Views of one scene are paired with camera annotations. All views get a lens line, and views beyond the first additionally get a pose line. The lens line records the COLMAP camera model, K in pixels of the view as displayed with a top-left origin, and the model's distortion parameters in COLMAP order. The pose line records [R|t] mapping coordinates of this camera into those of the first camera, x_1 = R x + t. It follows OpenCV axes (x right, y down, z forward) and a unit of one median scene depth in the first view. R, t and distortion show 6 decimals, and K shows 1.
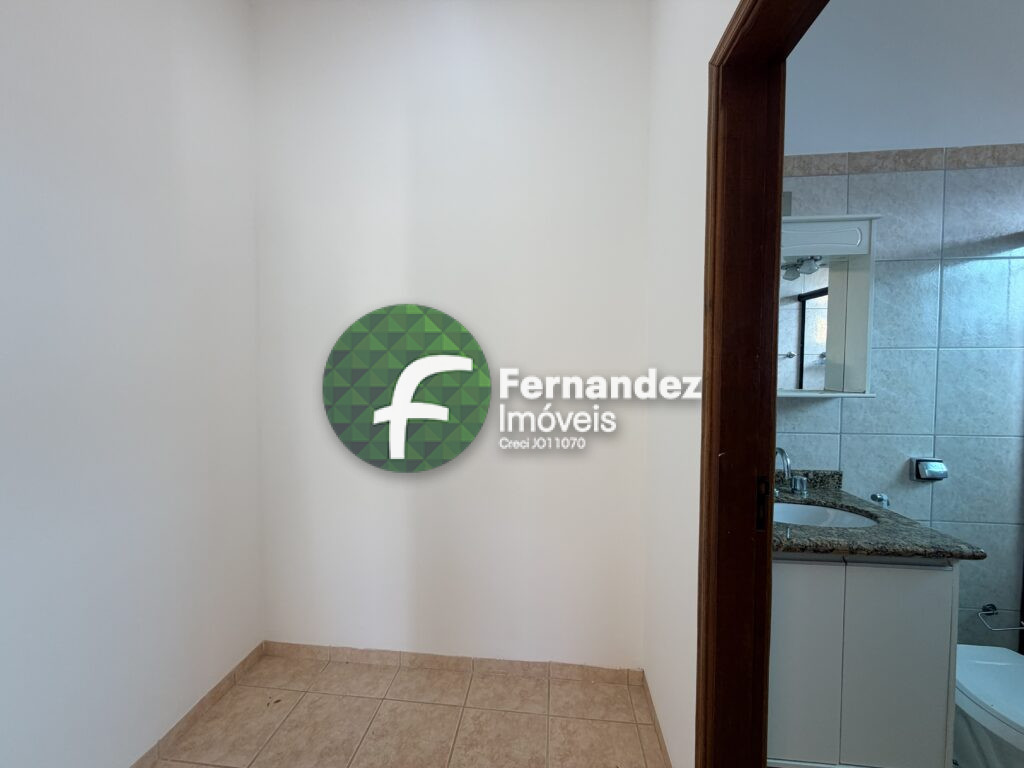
lens RADIAL K [[407.6, 0, 509.3], [0, 407.6, 384.6], [0, 0, 1]] dist [0.001153, 0.000006]
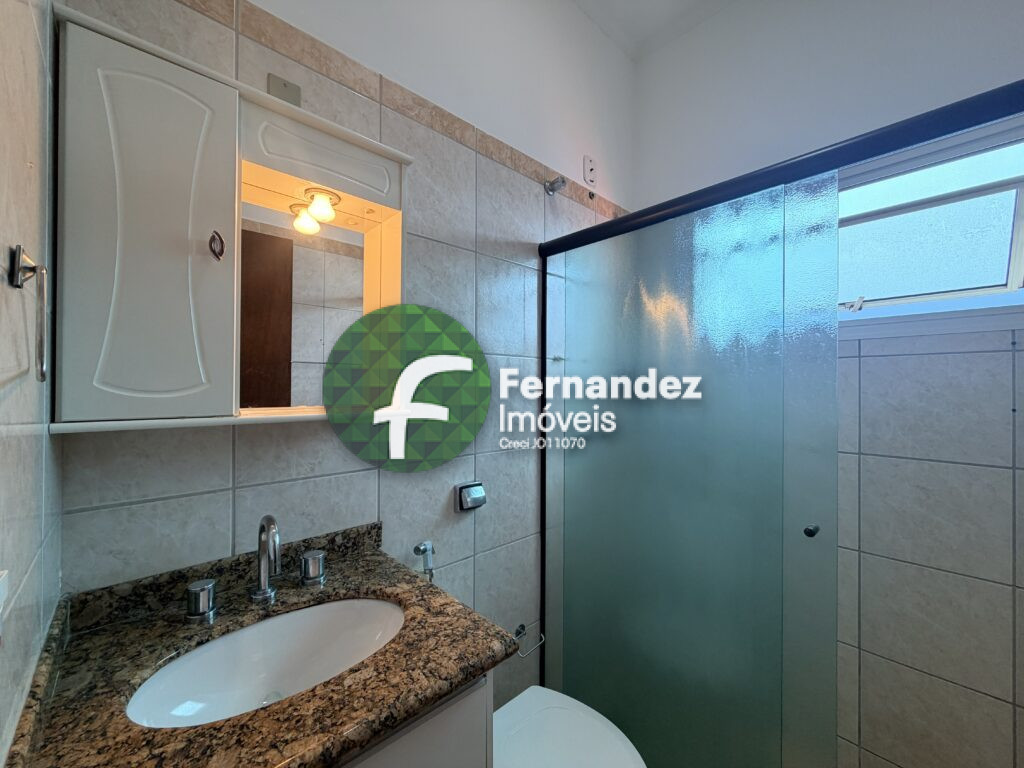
lens RADIAL K [[407.6, 0, 509.3], [0, 407.6, 384.6], [0, 0, 1]] dist [0.001153, 0.000006]
pose [[0.656324, 0.004177, 0.754468, 0.445300], [0.023743, 0.999375, -0.026187, 0.001546], [-0.754106, 0.035101, 0.655814, 0.380745]]
